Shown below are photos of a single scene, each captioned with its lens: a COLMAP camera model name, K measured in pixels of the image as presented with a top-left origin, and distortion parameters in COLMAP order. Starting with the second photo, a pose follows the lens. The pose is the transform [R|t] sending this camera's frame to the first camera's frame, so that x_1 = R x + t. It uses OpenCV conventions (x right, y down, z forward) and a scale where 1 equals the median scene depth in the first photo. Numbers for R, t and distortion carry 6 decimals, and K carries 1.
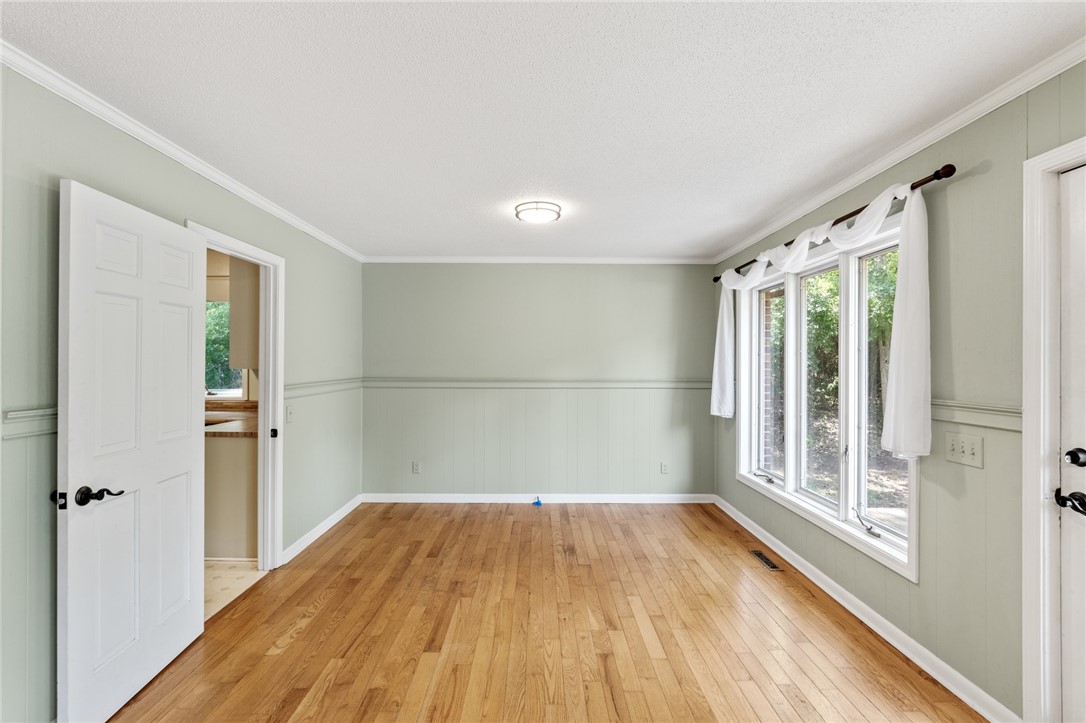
lens RADIAL K [[474.5, 0, 540.3], [0, 474.5, 361.8], [0, 0, 1]] dist [-0.004729, 0.000057]
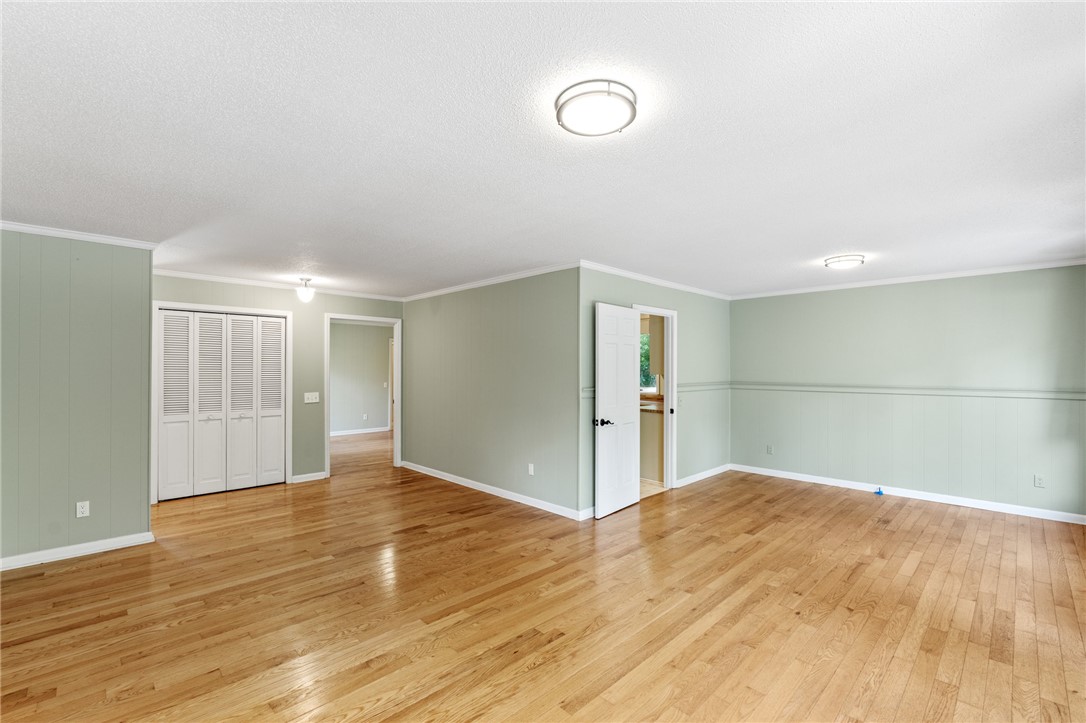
lens RADIAL K [[474.5, 0, 540.5], [0, 474.5, 362.2], [0, 0, 1]] dist [-0.004729, 0.000057]
pose [[0.694333, -0.010853, -0.719572, 0.384172], [-0.000182, 0.999884, -0.015257, -0.004157], [0.719654, 0.010725, 0.694250, -0.600248]]
